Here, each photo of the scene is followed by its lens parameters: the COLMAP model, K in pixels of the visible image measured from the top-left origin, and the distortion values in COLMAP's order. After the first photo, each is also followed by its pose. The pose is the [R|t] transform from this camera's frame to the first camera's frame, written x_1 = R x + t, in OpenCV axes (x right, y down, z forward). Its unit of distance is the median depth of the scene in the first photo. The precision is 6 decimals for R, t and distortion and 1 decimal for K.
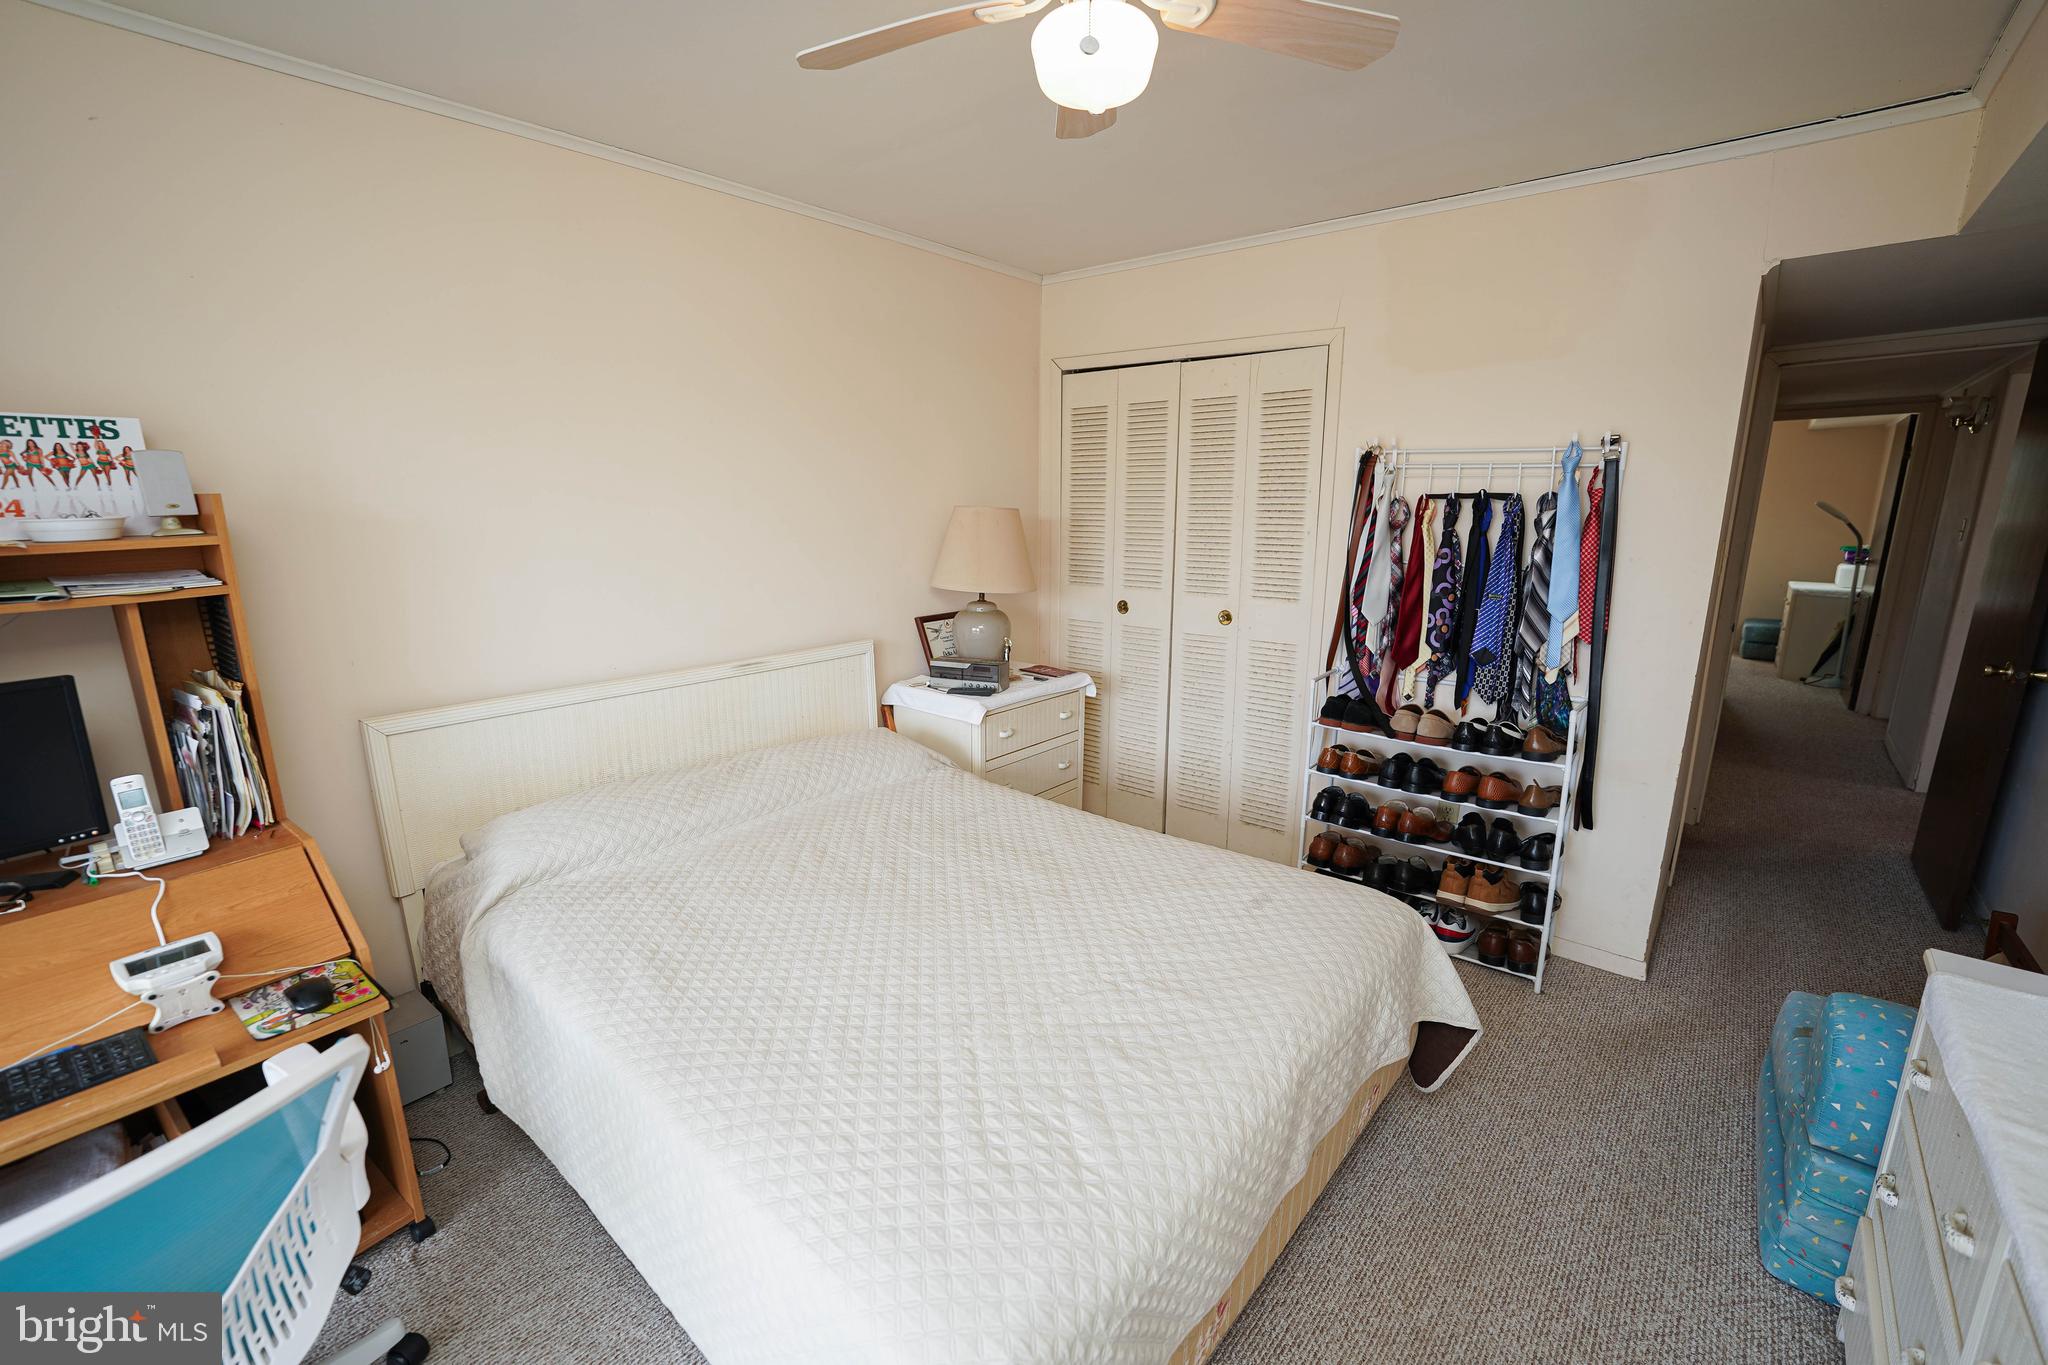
lens RADIAL K [[866.1, 0, 1015.2], [0, 866.1, 690.6], [0, 0, 1]] dist [-0.023397, 0.000146]
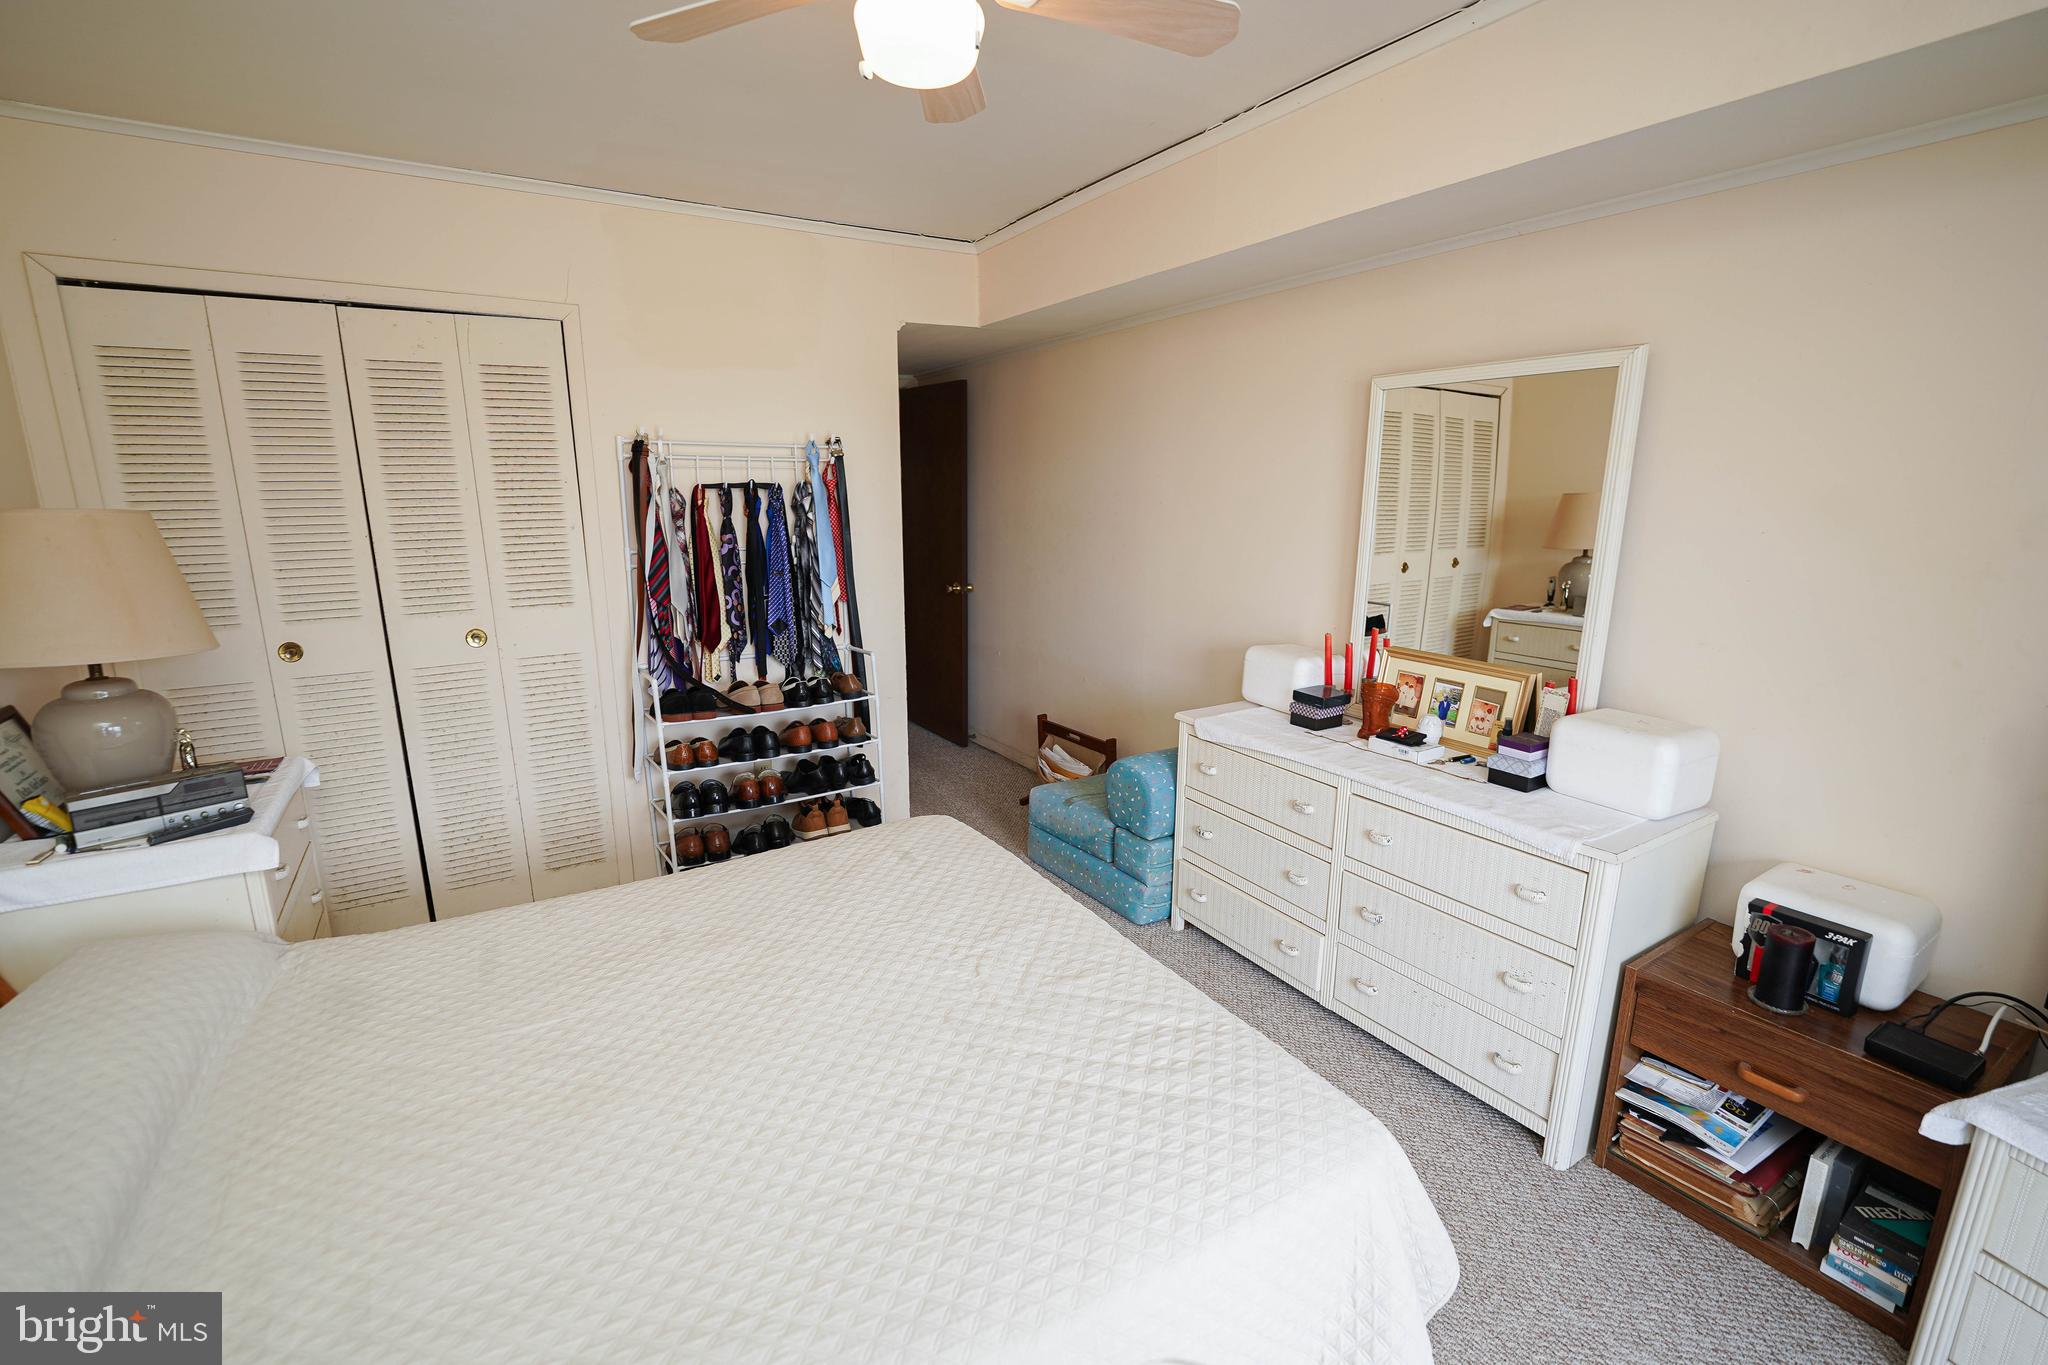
lens RADIAL K [[872.8, 0, 1024.0], [0, 872.8, 682.5], [0, 0, 1]] dist [-0.018243, 0.000344]
pose [[0.303423, -0.208116, 0.929851, -0.425745], [0.211847, 0.966167, 0.147116, -0.064059], [-0.929008, 0.152348, 0.337245, 0.298787]]
